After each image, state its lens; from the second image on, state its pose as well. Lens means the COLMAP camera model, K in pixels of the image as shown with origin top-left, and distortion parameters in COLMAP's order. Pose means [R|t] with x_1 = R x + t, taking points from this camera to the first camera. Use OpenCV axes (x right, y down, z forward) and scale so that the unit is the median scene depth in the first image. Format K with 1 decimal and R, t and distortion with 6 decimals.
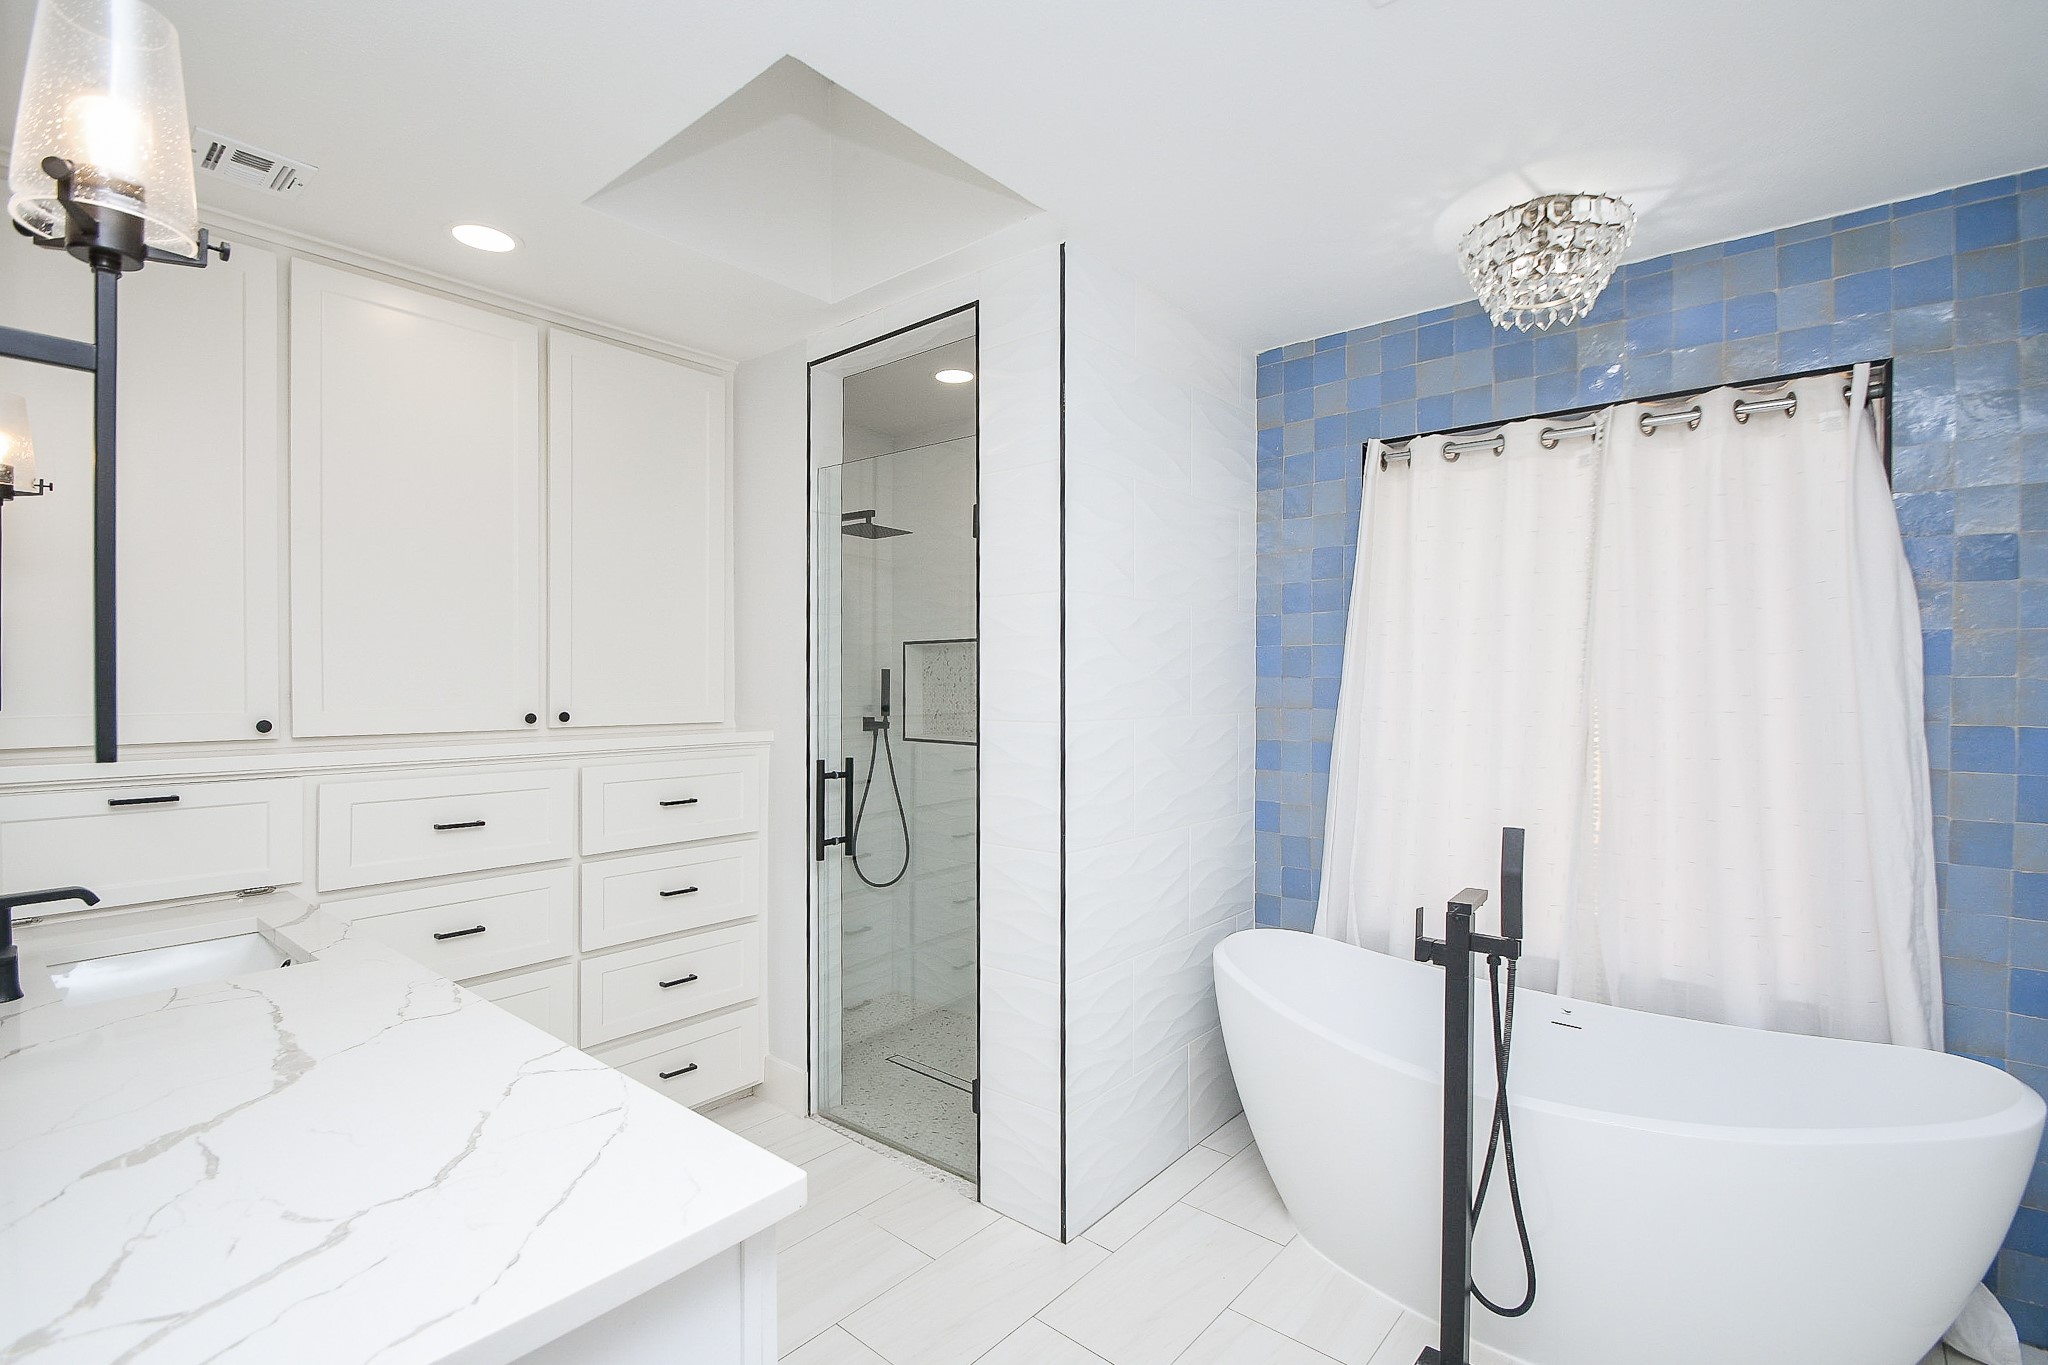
lens RADIAL K [[932.8, 0, 998.5], [0, 932.8, 696.2], [0, 0, 1]] dist [0.008370, -0.000237]
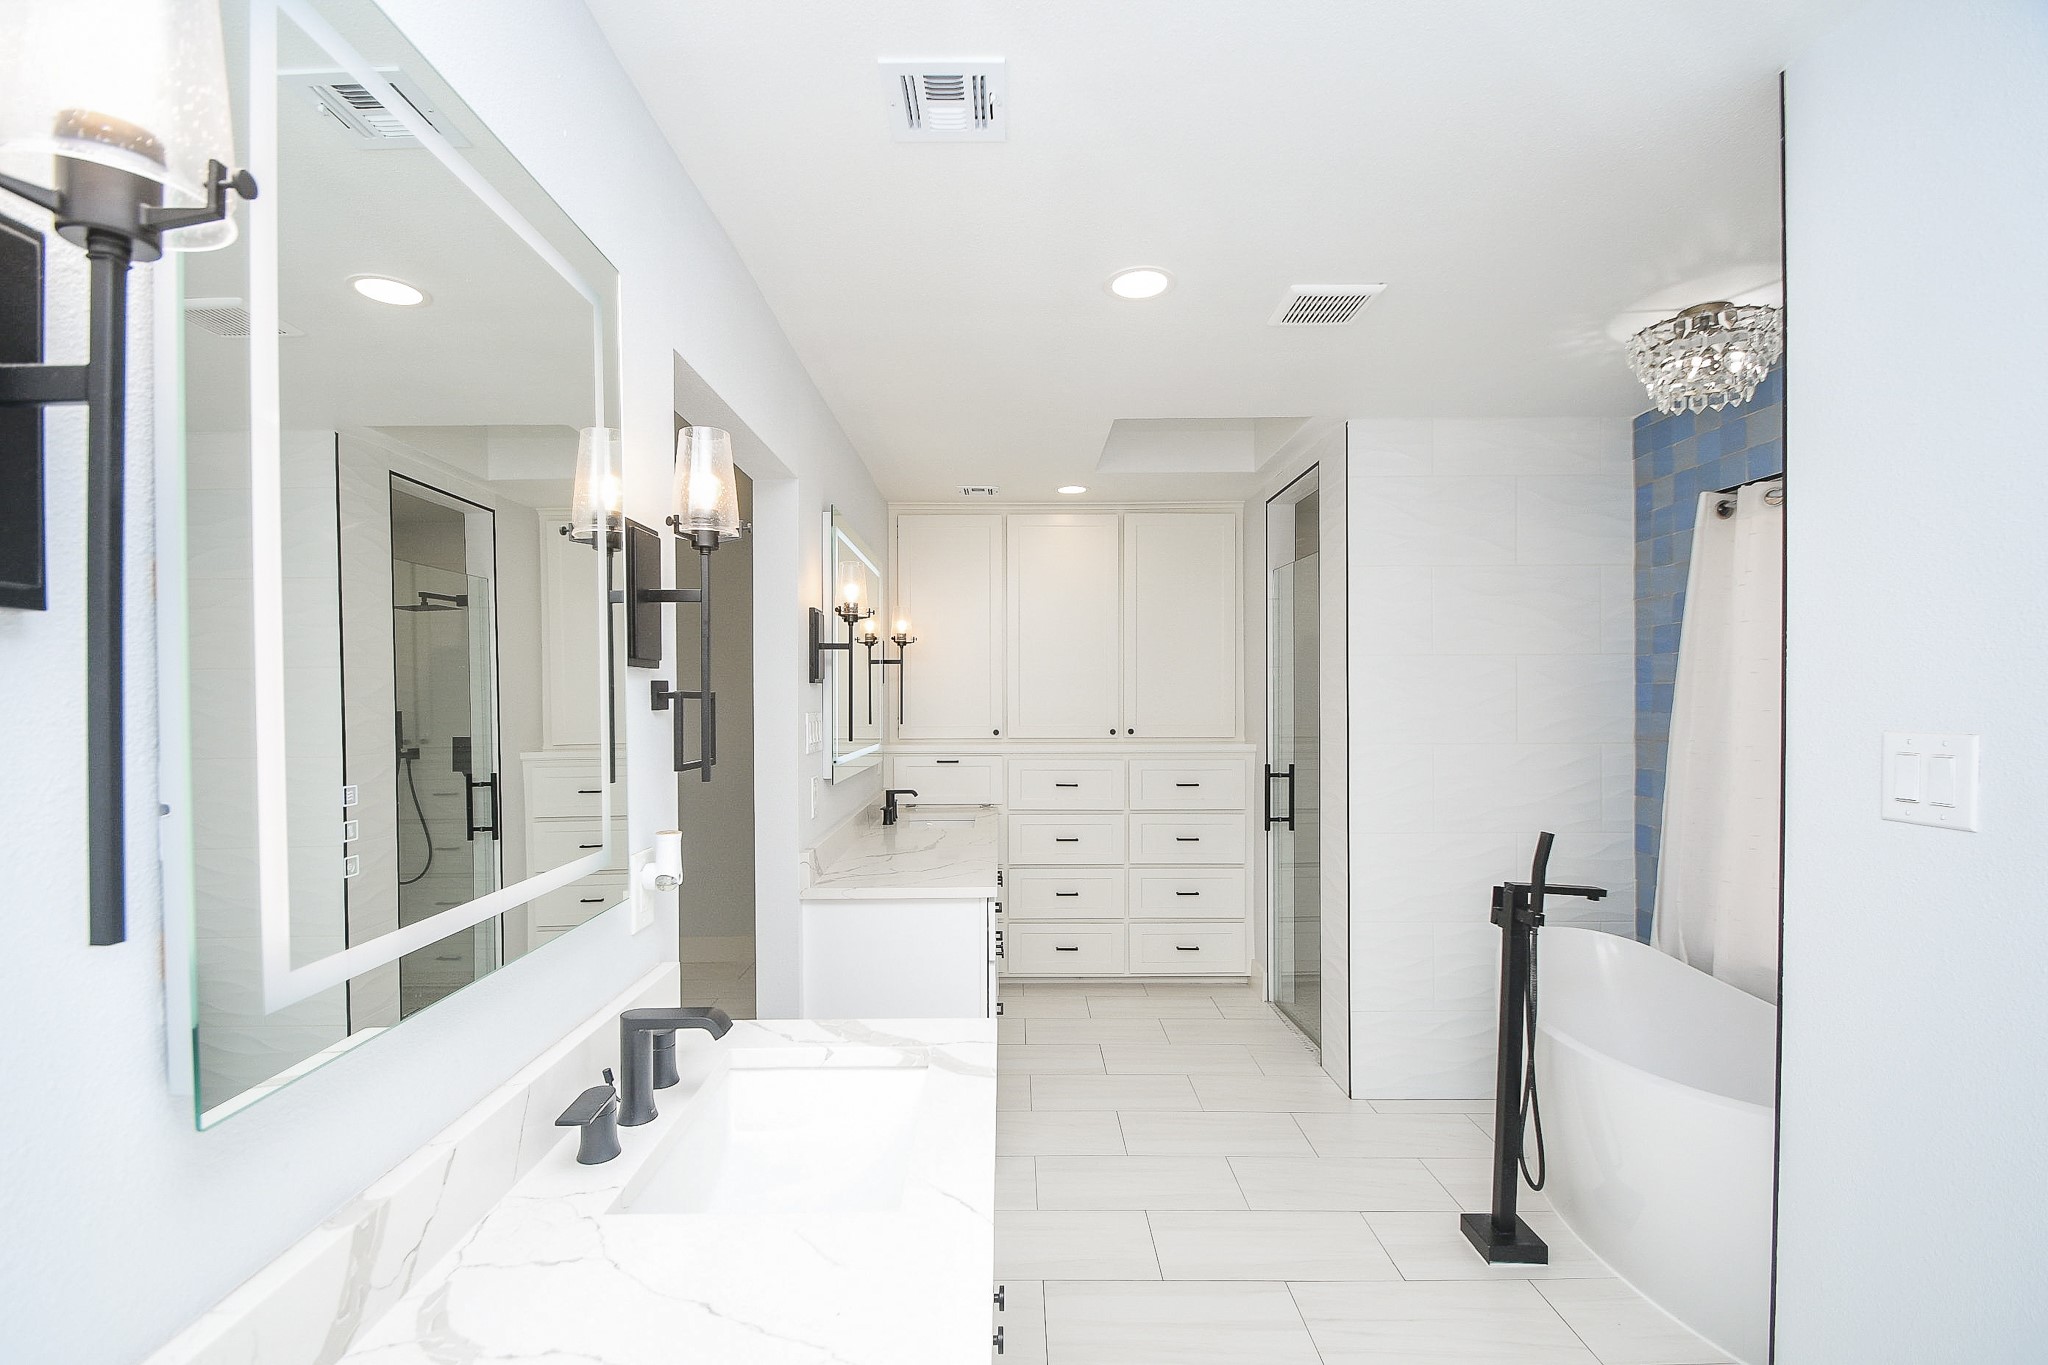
lens RADIAL K [[894.9, 0, 1000.3], [0, 894.9, 693.7], [0, 0, 1]] dist [0.017036, -0.000065]
pose [[0.648661, -0.006236, -0.761052, 0.657446], [-0.006296, 0.999888, -0.013560, -0.024312], [0.761051, 0.013587, 0.648550, -0.282269]]
